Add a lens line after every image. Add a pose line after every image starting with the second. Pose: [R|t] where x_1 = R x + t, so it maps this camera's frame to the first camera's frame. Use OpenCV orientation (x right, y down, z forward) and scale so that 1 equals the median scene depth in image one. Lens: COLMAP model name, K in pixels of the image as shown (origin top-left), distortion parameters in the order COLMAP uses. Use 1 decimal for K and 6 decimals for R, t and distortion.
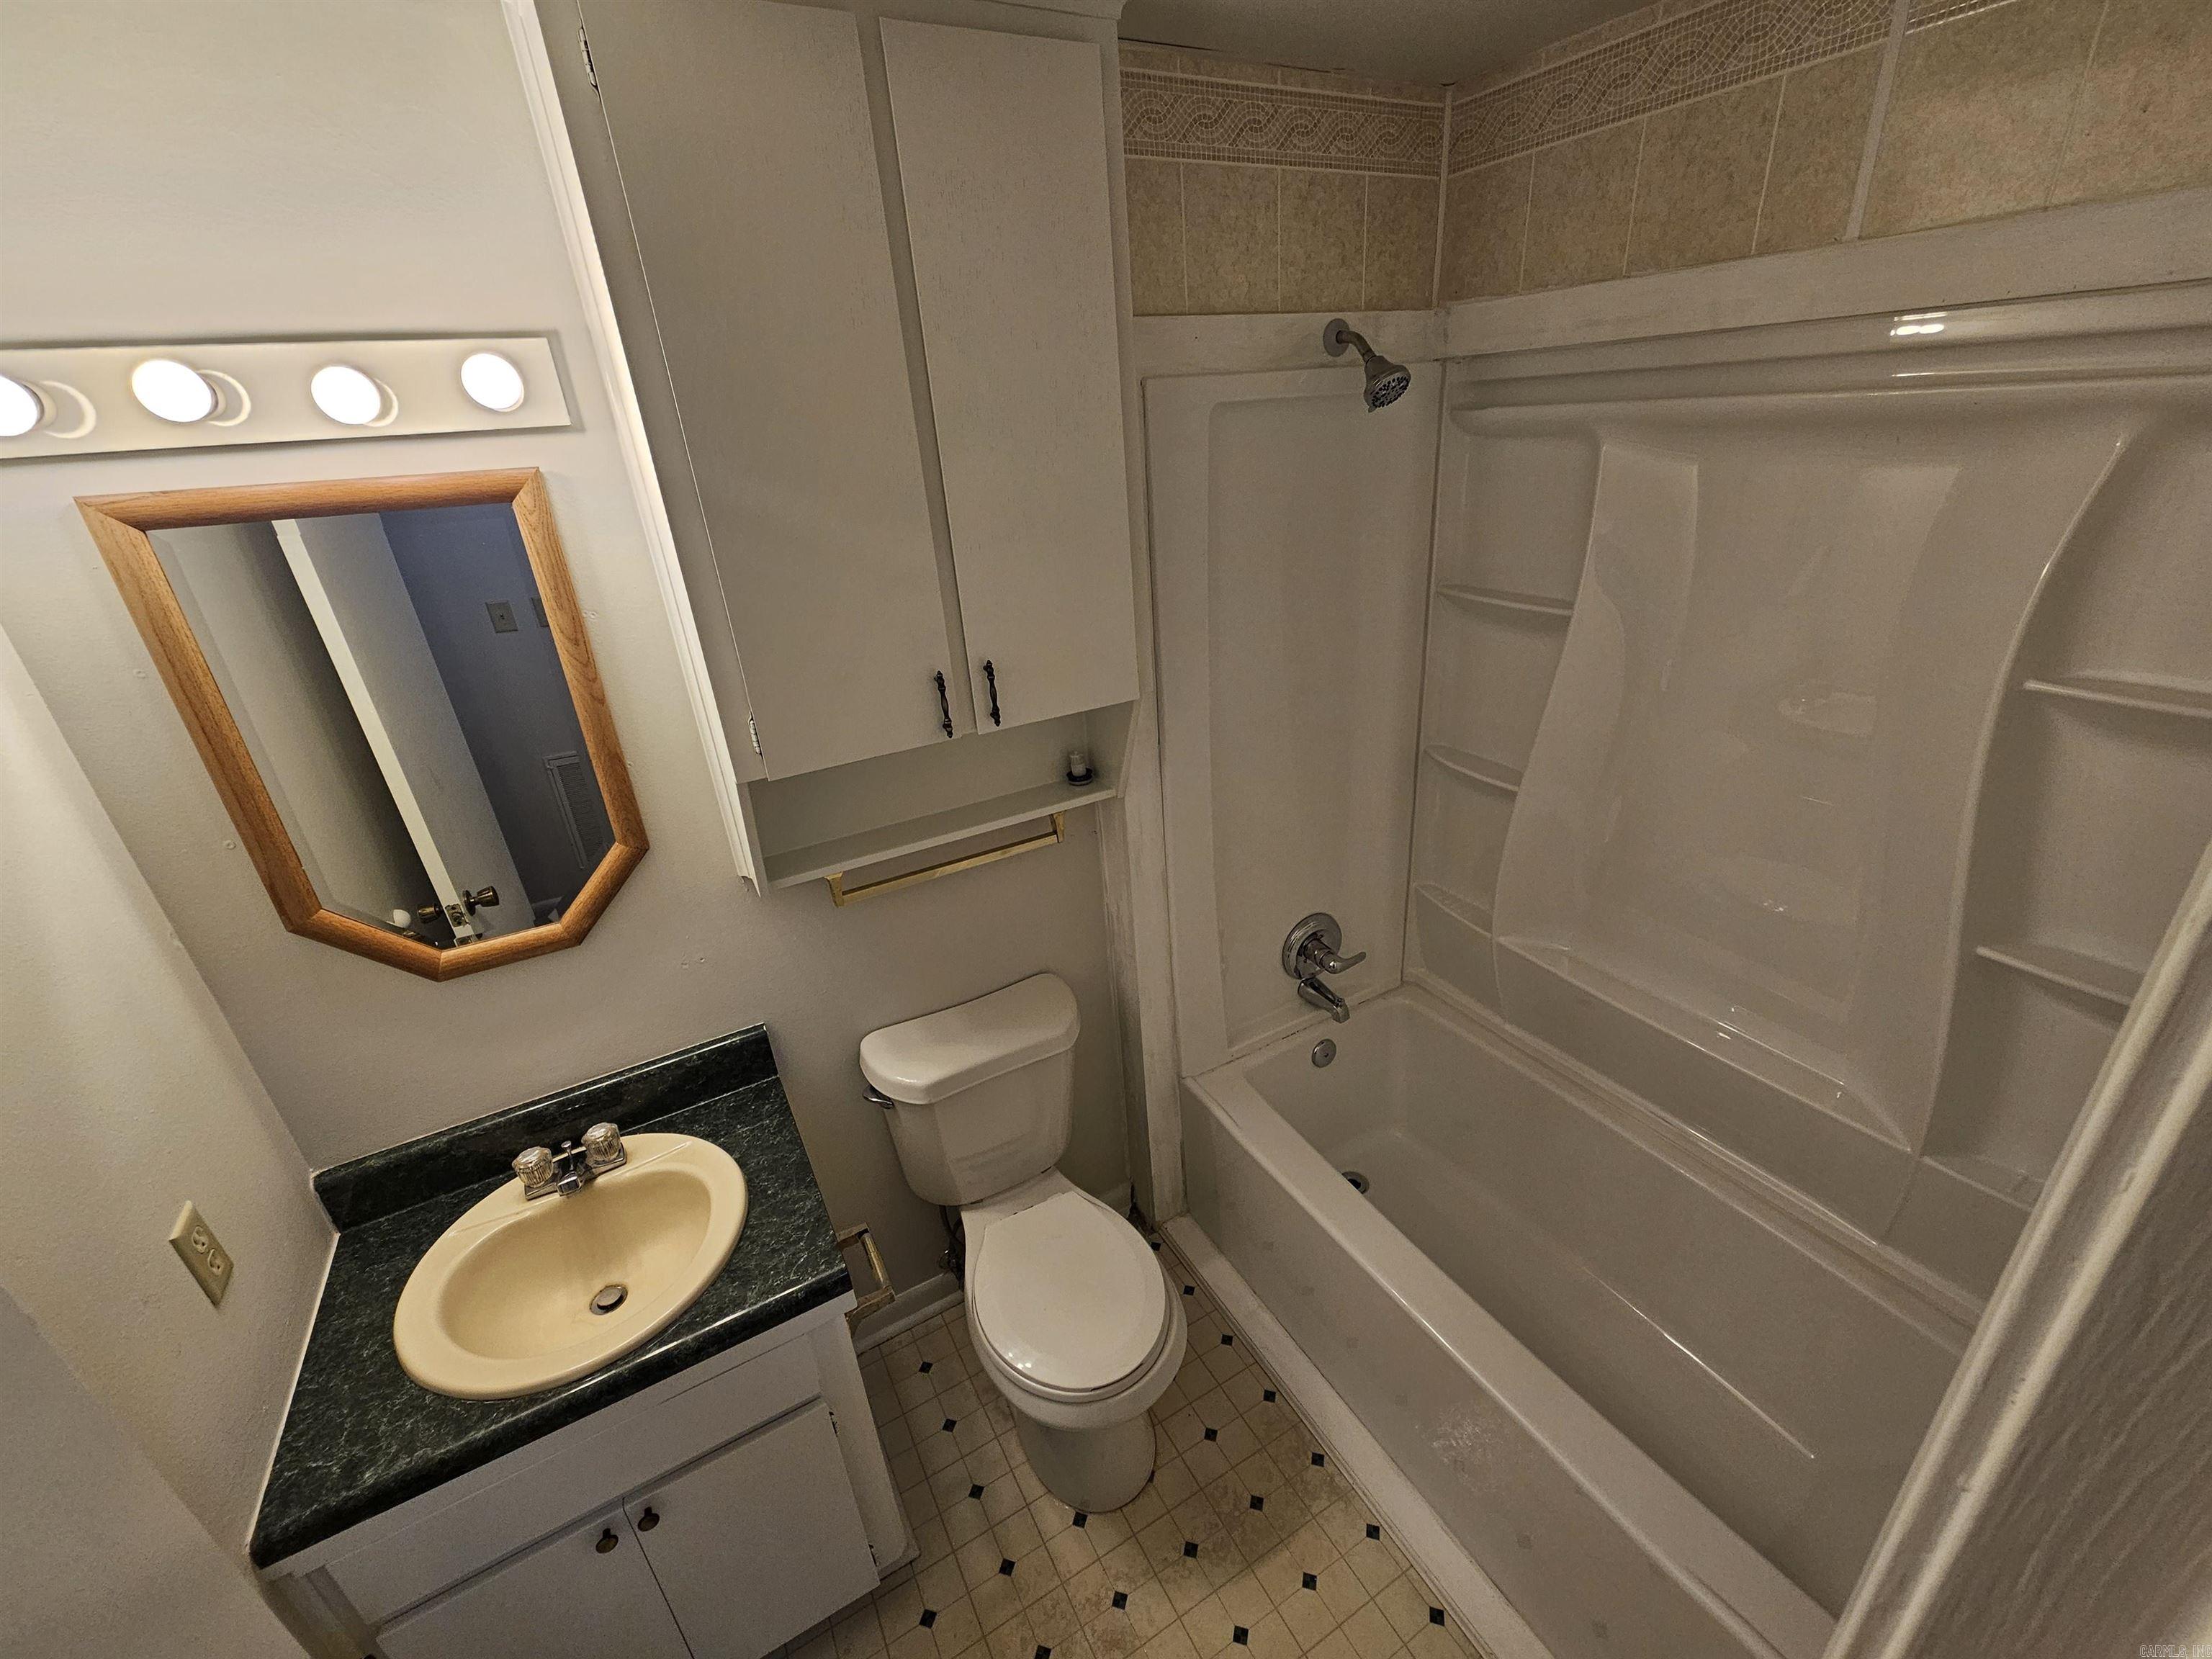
lens RADIAL K [[911.2, 0, 1113.5], [0, 911.2, 821.9], [0, 0, 1]] dist [-0.003882, 0.000892]
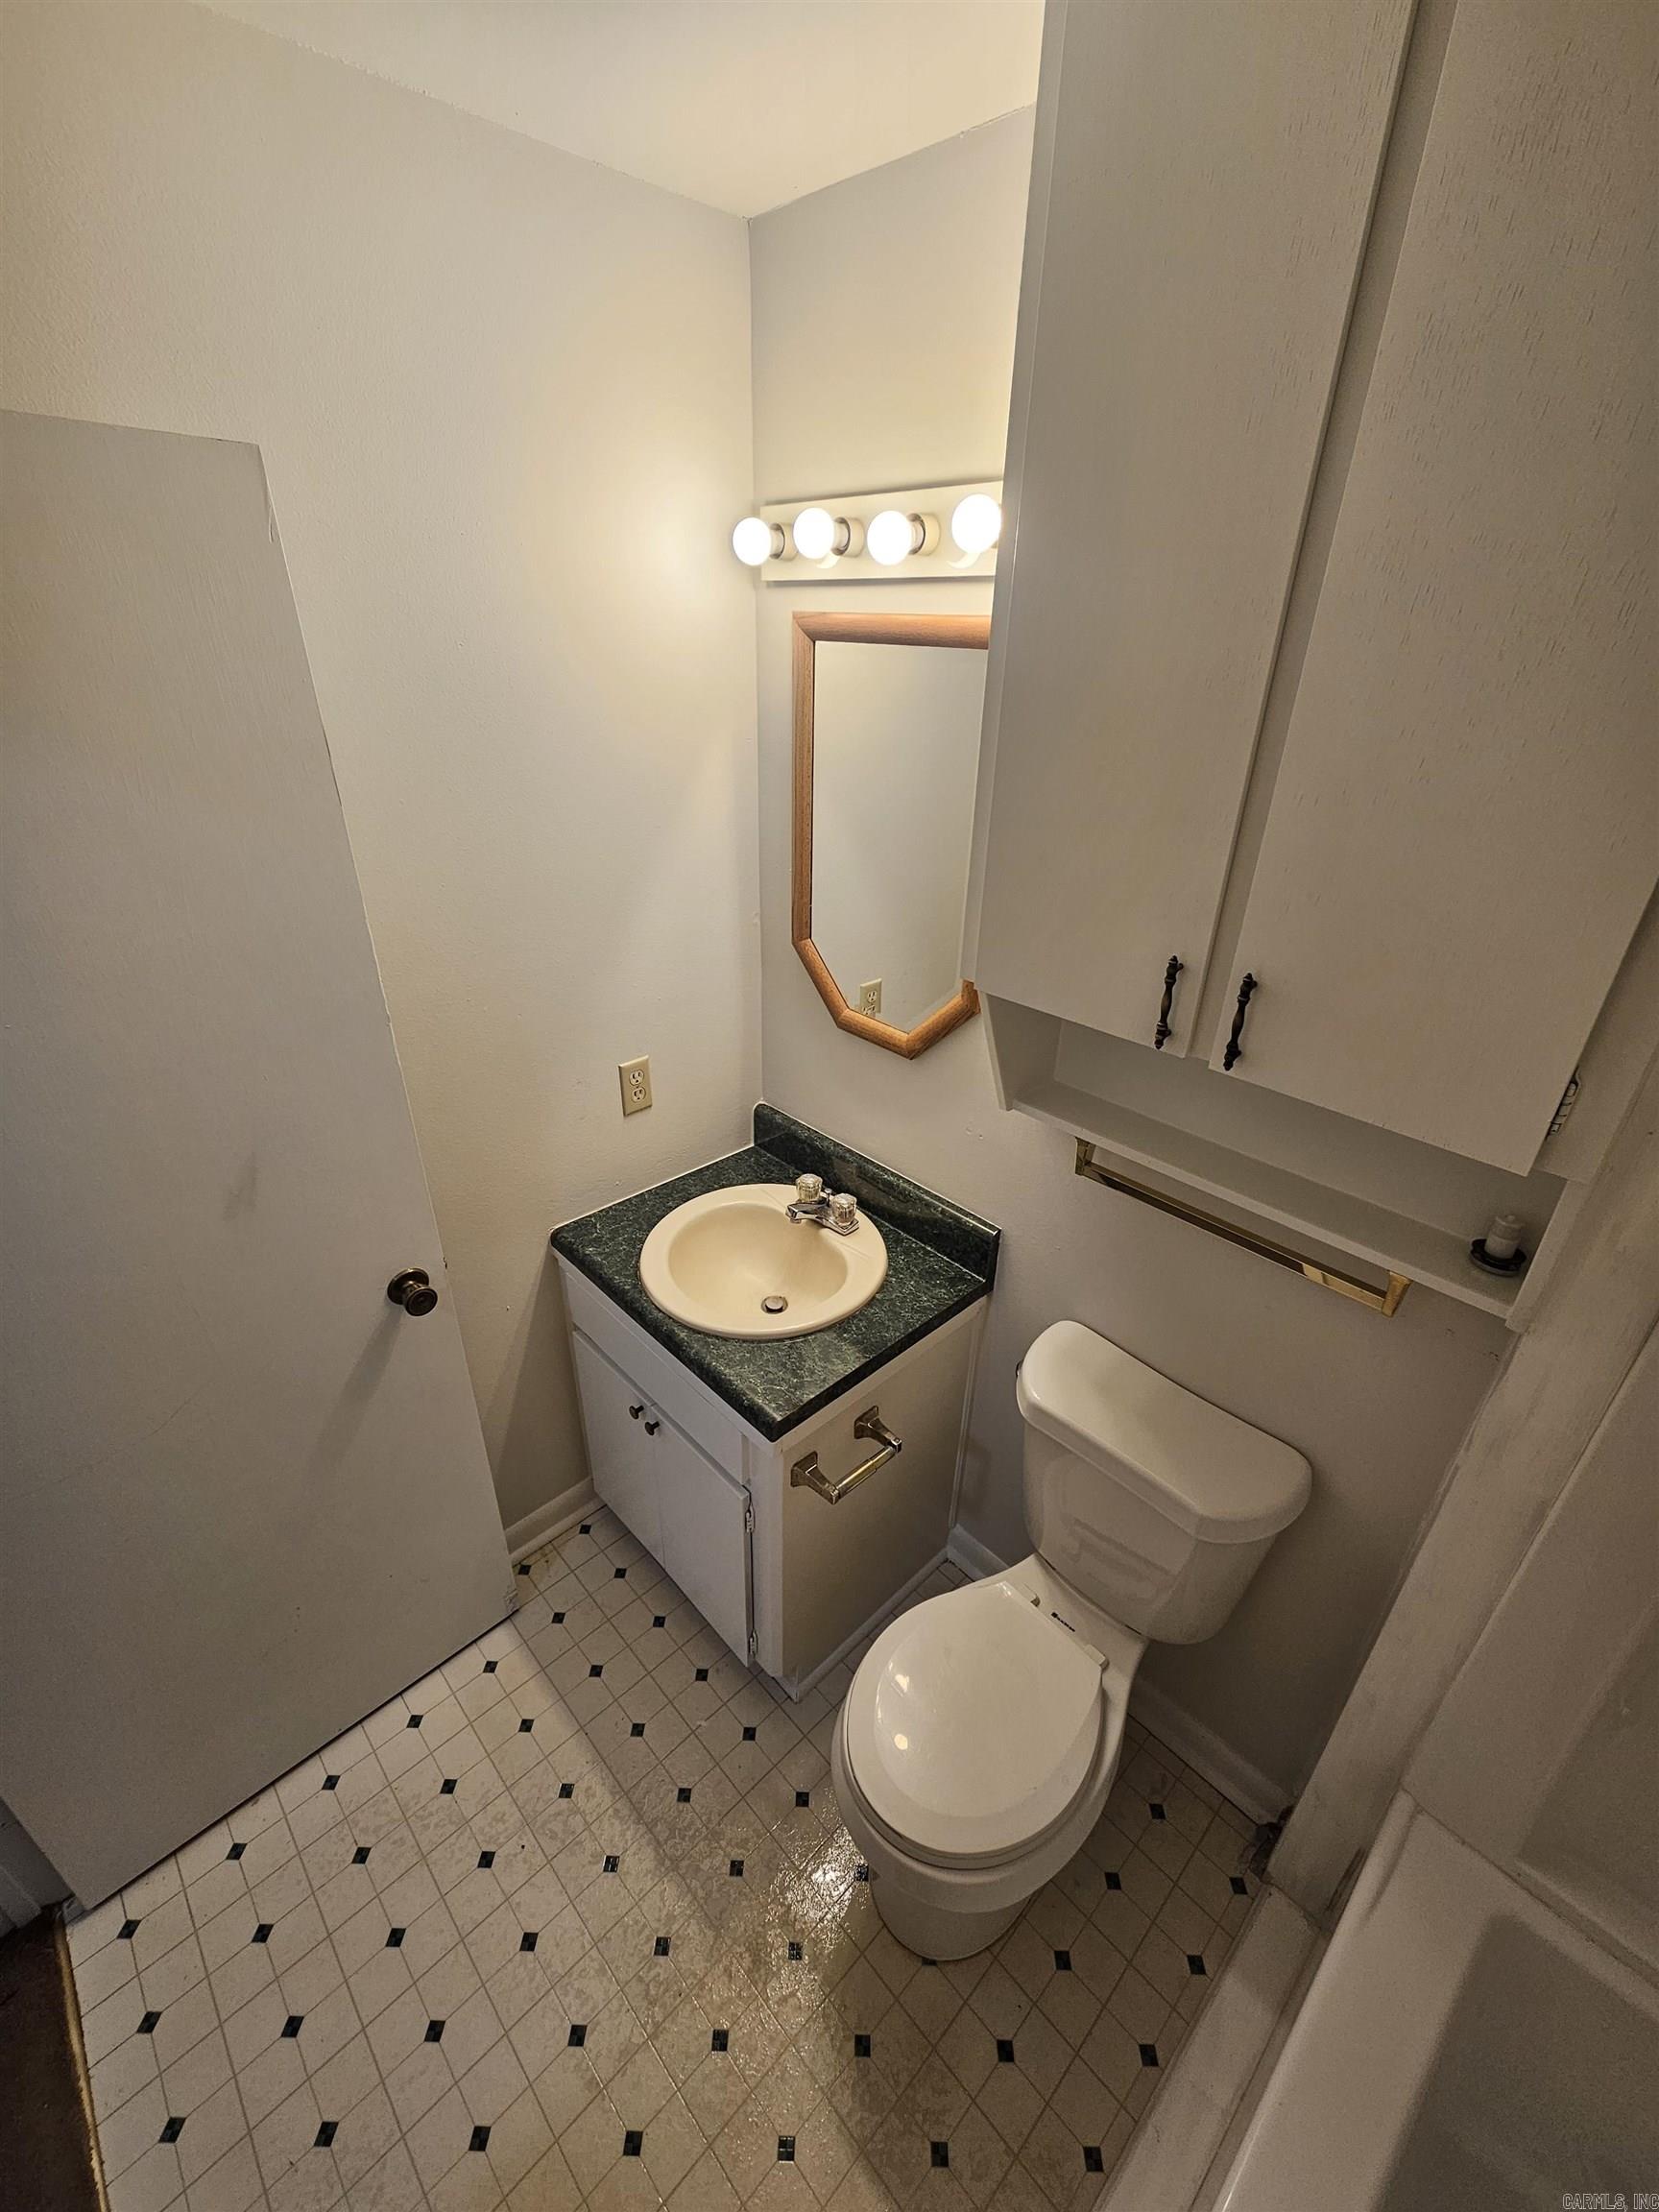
lens RADIAL K [[911.2, 0, 829.5], [0, 911.2, 1106.0], [0, 0, 1]] dist [-0.003882, 0.000892]
pose [[0.247302, 0.510920, -0.823288, 0.314256], [-0.427008, 0.820188, 0.380730, -0.184829], [0.869774, 0.257395, 0.421001, 0.408217]]
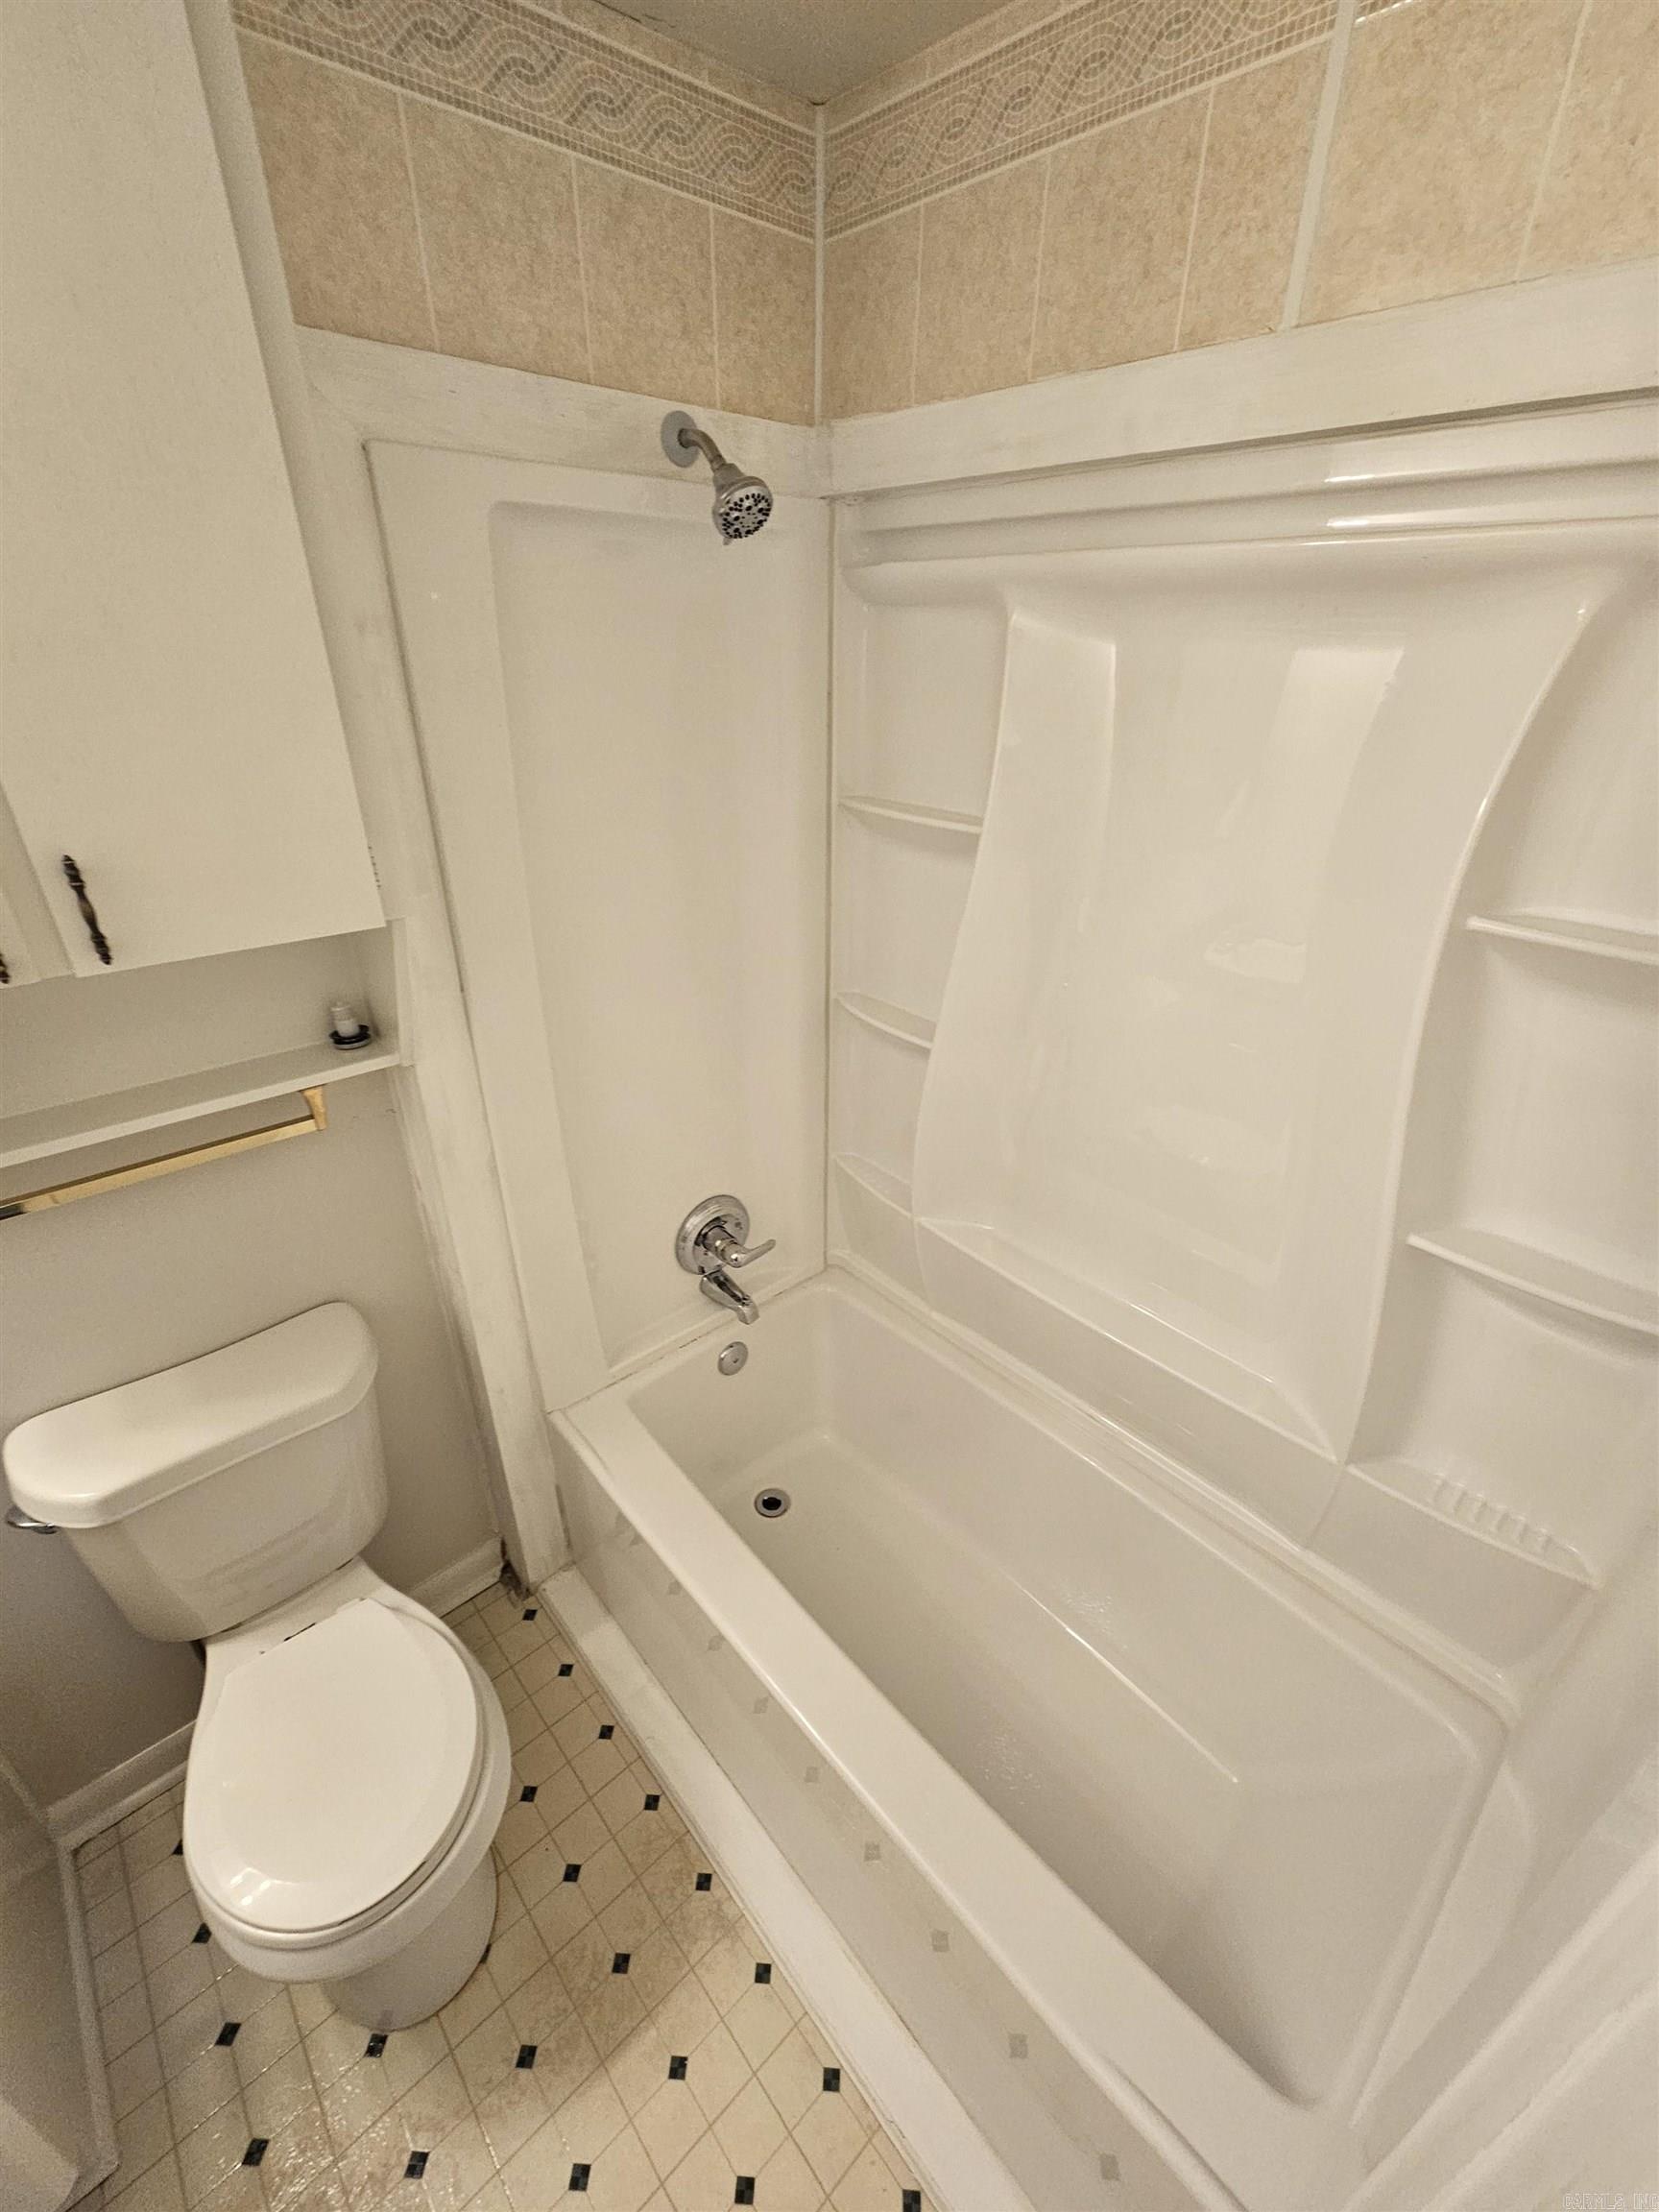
lens RADIAL K [[911.2, 0, 829.5], [0, 911.2, 1106.0], [0, 0, 1]] dist [-0.003882, 0.000892]
pose [[0.971842, -0.029055, 0.233835, 0.177265], [0.018311, 0.998680, 0.047986, -0.025625], [-0.234920, -0.042353, 0.971092, 0.236714]]
